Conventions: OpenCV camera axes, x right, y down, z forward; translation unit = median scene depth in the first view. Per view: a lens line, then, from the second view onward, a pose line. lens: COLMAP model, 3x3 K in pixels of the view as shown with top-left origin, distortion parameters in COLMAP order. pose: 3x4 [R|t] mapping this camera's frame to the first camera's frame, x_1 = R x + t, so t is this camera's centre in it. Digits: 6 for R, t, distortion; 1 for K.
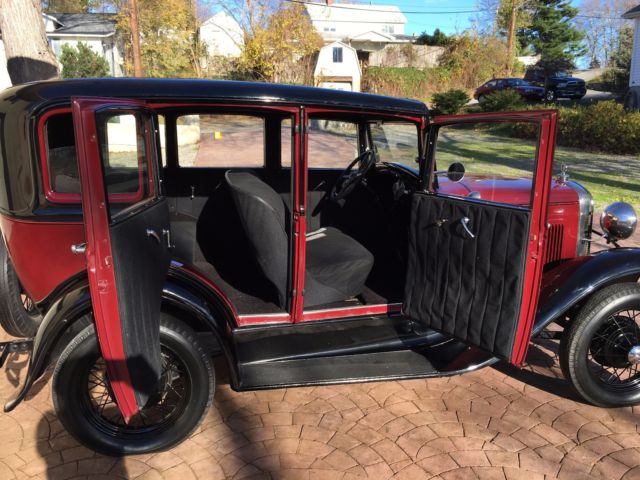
lens RADIAL K [[546.3, 0, 320.4], [0, 546.3, 242.6], [0, 0, 1]] dist [0.078082, -0.088152]
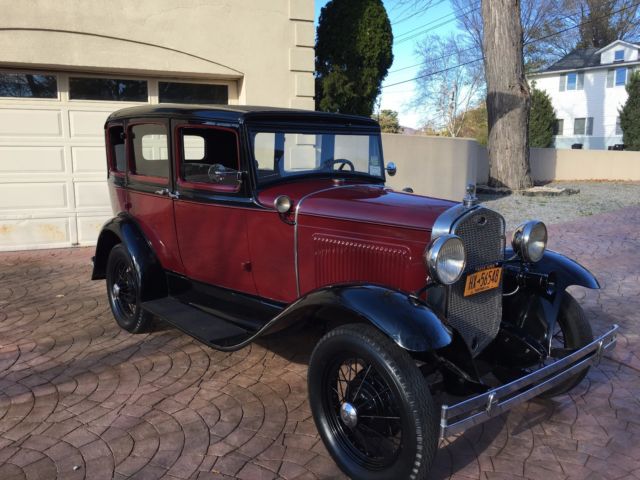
lens RADIAL K [[546.3, 0, 317.8], [0, 546.3, 239.5], [0, 0, 1]] dist [0.078082, -0.088152]
pose [[0.507097, 0.150250, -0.848692, 0.105751], [-0.200306, 0.978271, 0.053507, -0.006888], [0.838290, 0.142865, 0.526175, 0.045444]]
